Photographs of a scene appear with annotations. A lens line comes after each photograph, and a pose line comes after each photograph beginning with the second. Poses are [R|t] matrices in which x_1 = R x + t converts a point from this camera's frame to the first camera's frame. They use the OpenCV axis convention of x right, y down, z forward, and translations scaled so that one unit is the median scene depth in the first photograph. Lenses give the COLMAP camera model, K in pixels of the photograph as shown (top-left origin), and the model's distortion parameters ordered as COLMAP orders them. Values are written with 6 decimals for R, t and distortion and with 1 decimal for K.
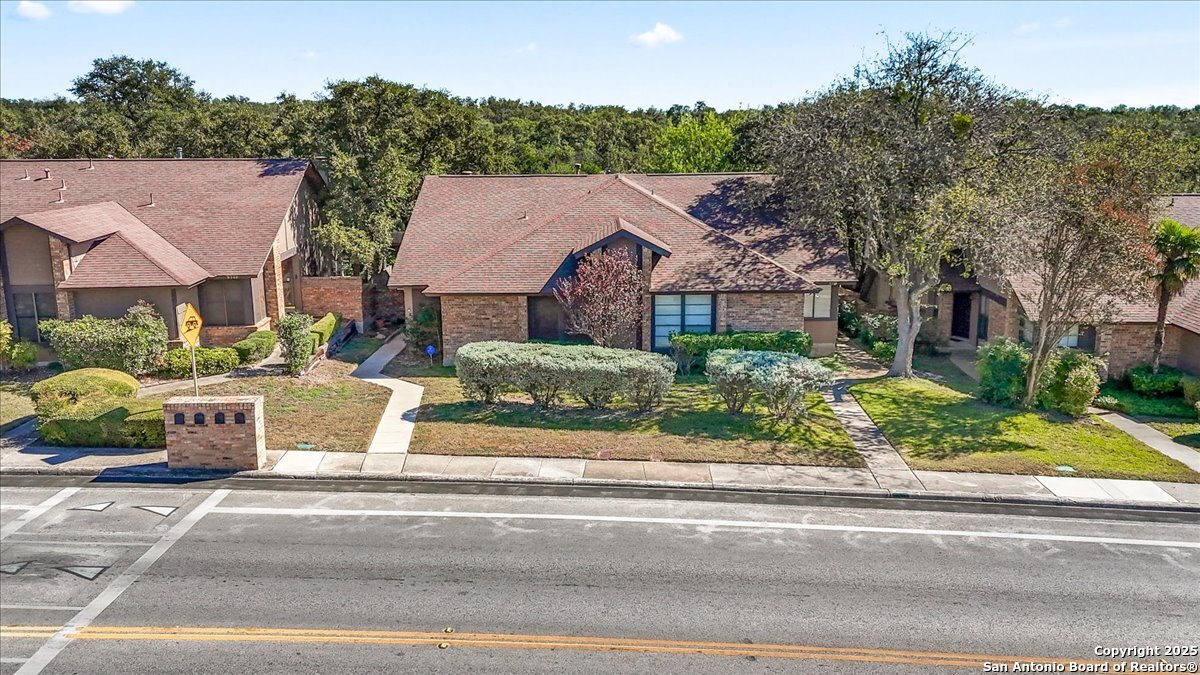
lens RADIAL K [[1019.7, 0, 551.3], [0, 1019.7, 336.1], [0, 0, 1]] dist [0.020681, -0.011780]
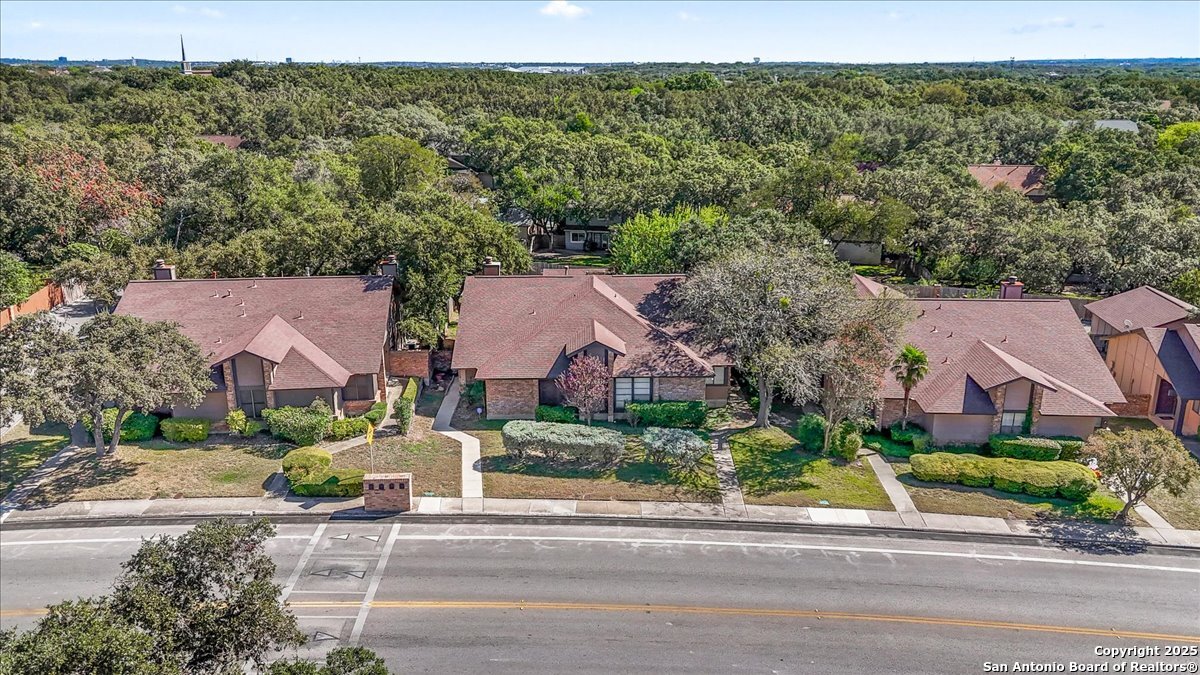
lens RADIAL K [[1019.7, 0, 551.3], [0, 1019.7, 336.1], [0, 0, 1]] dist [0.020681, -0.011780]
pose [[0.999647, -0.004986, 0.026110, -0.060799], [0.002298, 0.994784, 0.101979, -0.371900], [-0.026482, -0.101883, 0.994444, -0.853098]]
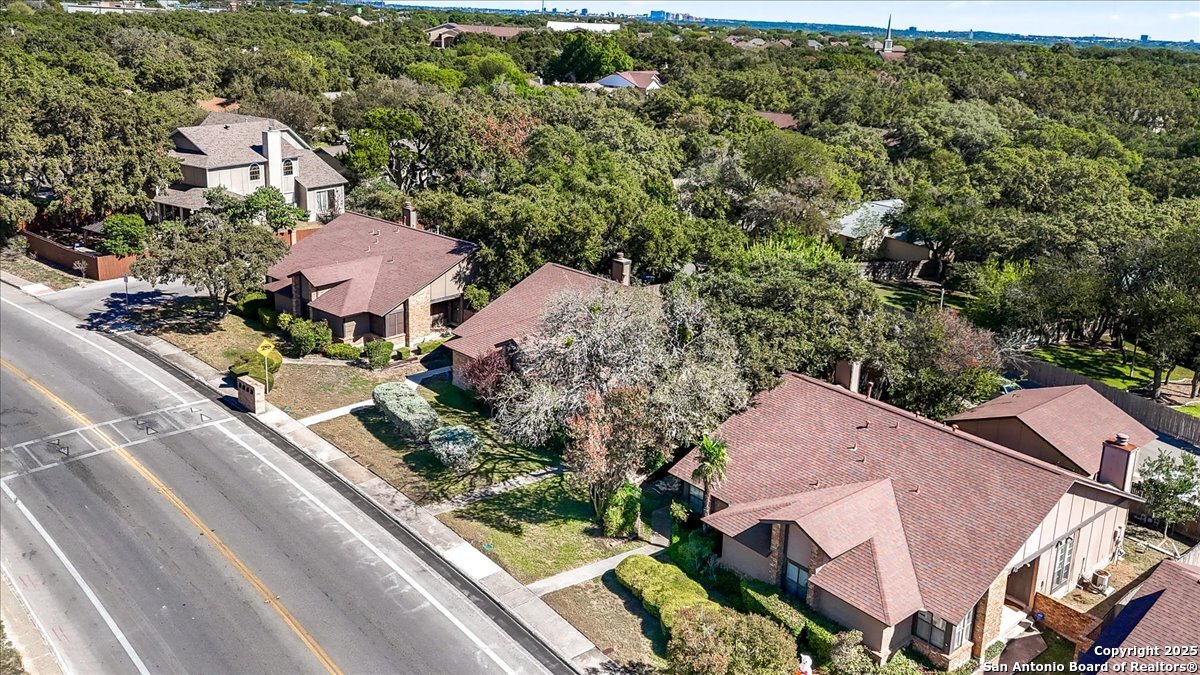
lens RADIAL K [[1019.7, 0, 551.3], [0, 1019.7, 336.1], [0, 0, 1]] dist [0.020681, -0.011780]
pose [[0.674147, 0.259007, -0.691695, 1.731025], [-0.162551, 0.965564, 0.203132, -0.623850], [0.720488, -0.024505, 0.693034, -0.187681]]
